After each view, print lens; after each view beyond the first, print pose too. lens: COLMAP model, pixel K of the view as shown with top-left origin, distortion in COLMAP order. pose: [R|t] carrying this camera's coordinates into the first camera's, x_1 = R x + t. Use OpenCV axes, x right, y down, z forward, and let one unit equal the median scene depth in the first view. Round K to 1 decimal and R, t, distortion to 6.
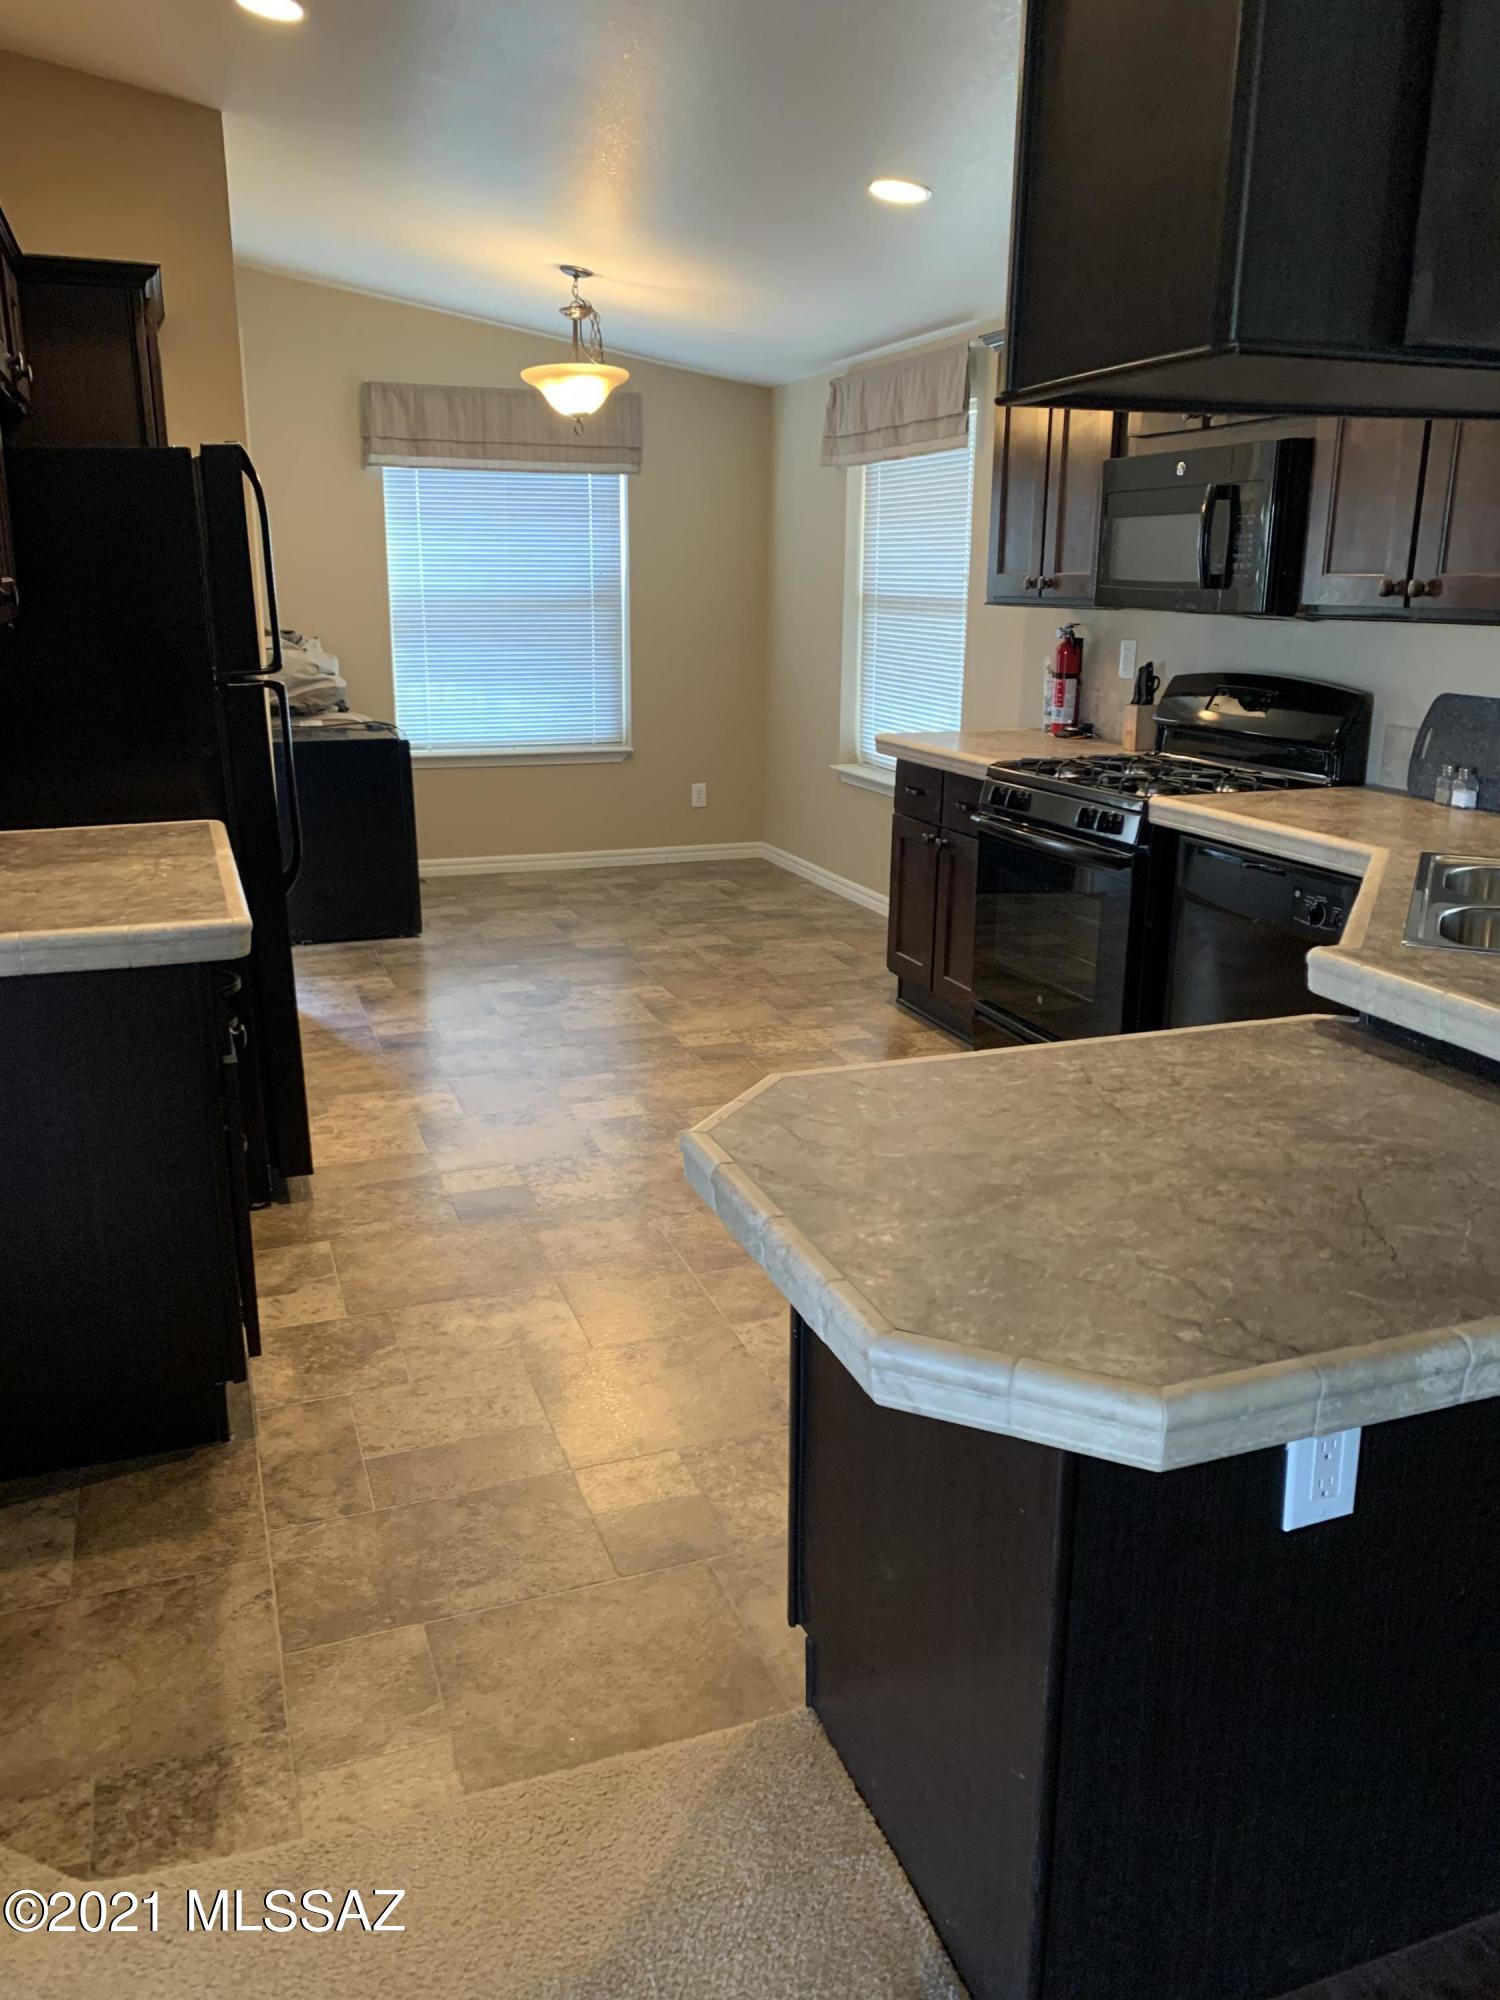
lens RADIAL K [[1505.8, 0, 756.8], [0, 1505.8, 1001.0], [0, 0, 1]] dist [0.015619, -0.006323]
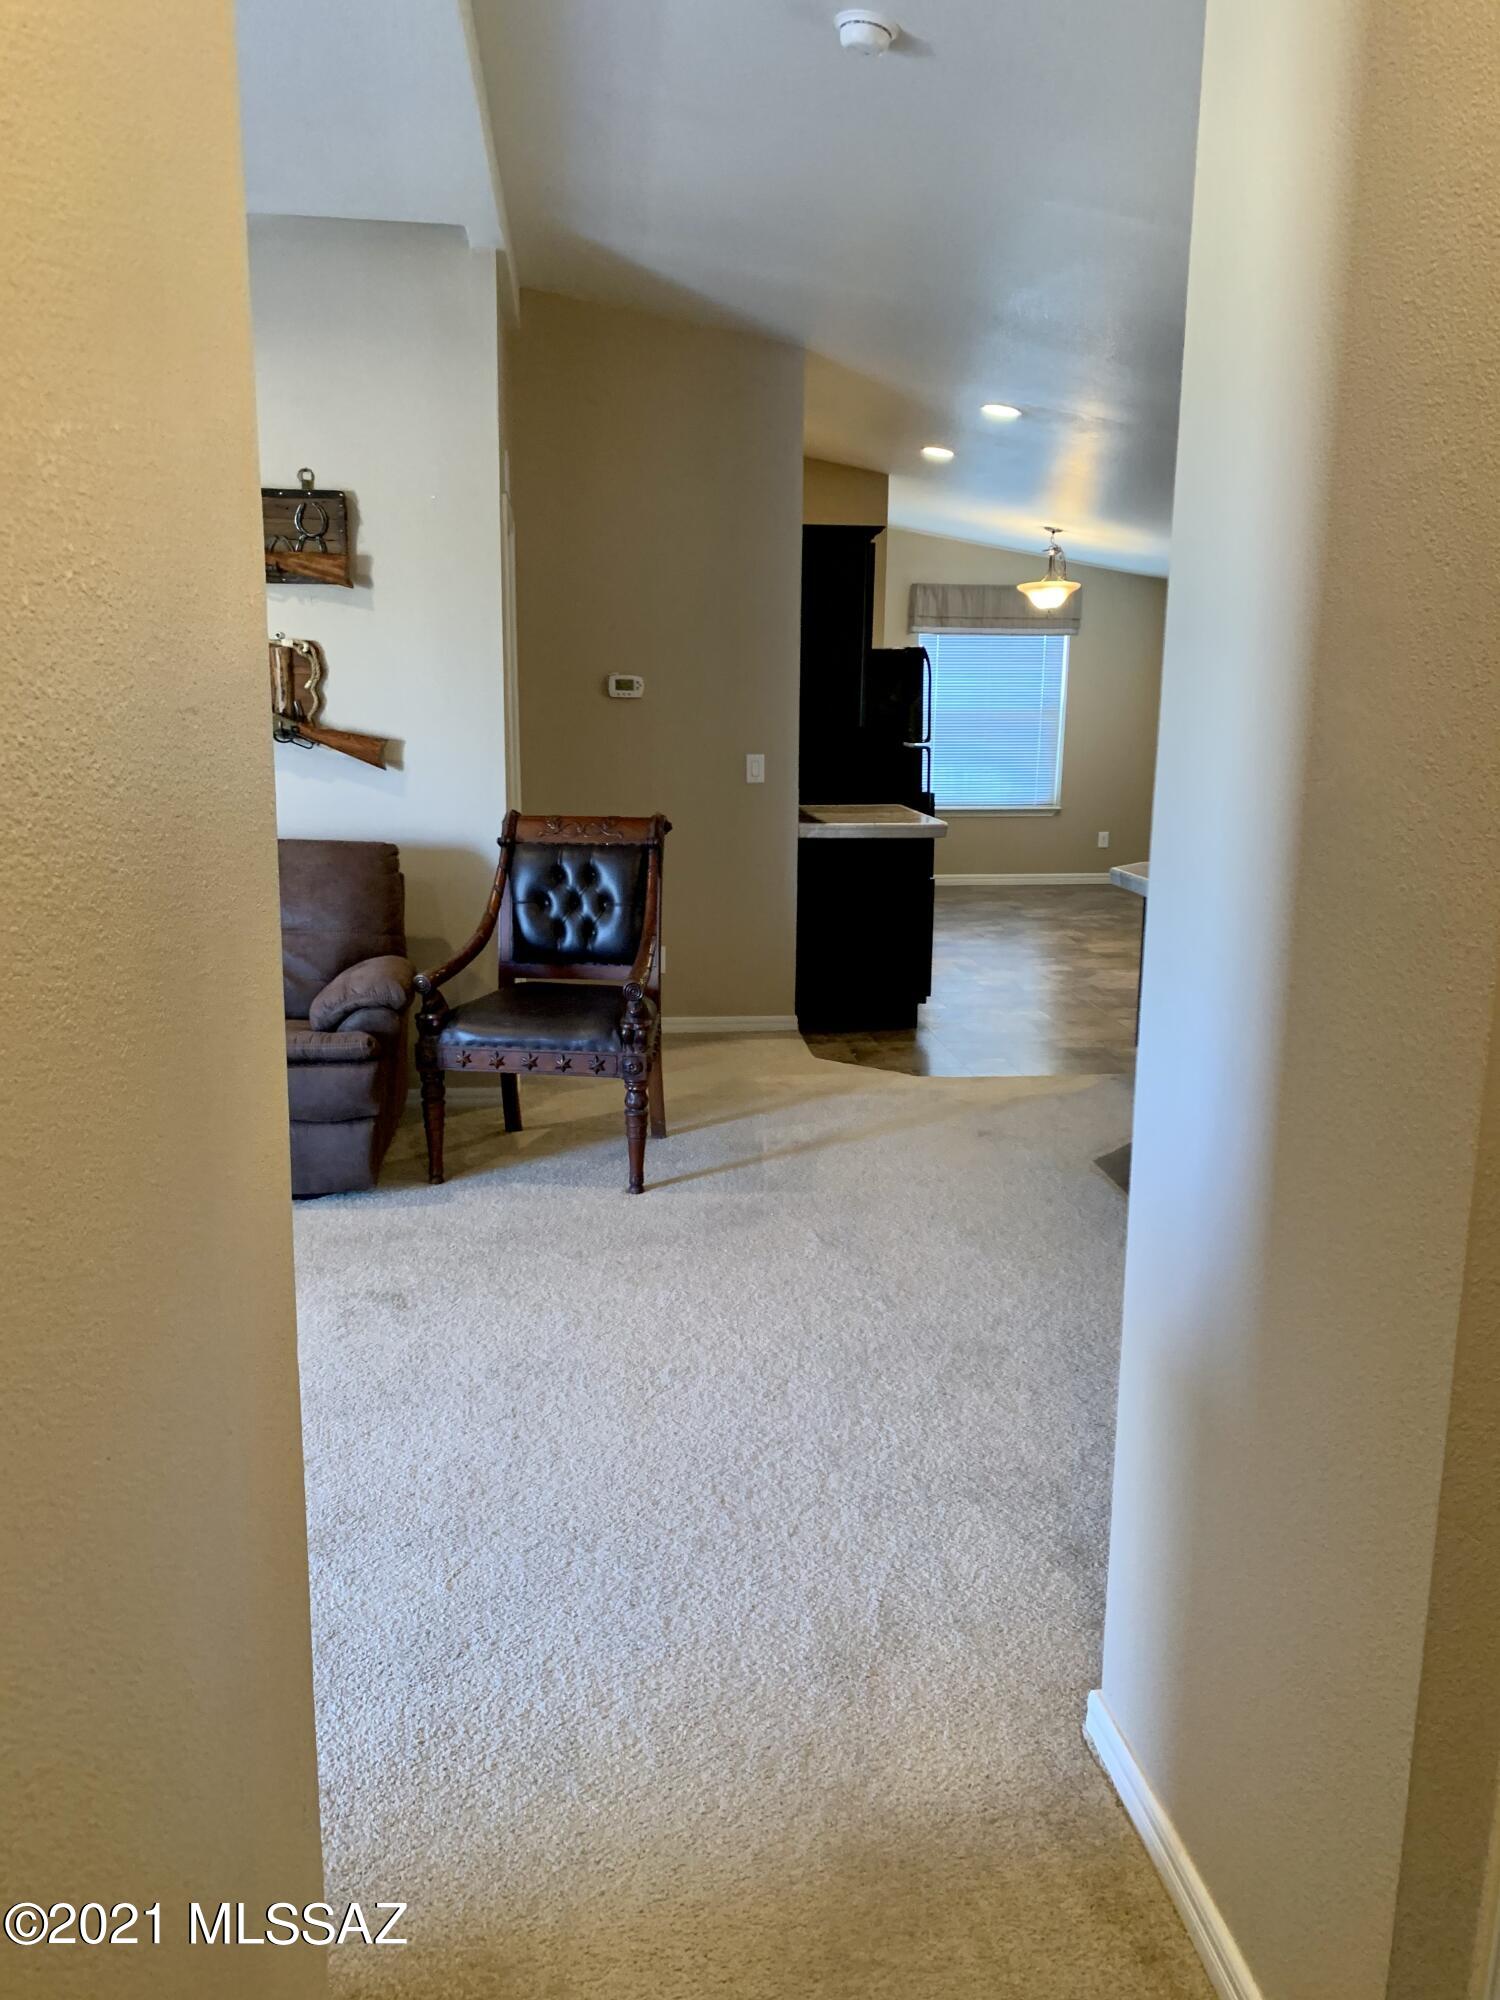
lens RADIAL K [[1505.8, 0, 744.6], [0, 1505.8, 1006.7], [0, 0, 1]] dist [0.015619, -0.006323]
pose [[0.965663, 0.058860, -0.253043, 0.009296], [-0.076242, 0.995316, -0.059436, 0.186710], [0.248359, 0.076687, 0.965628, -0.687656]]
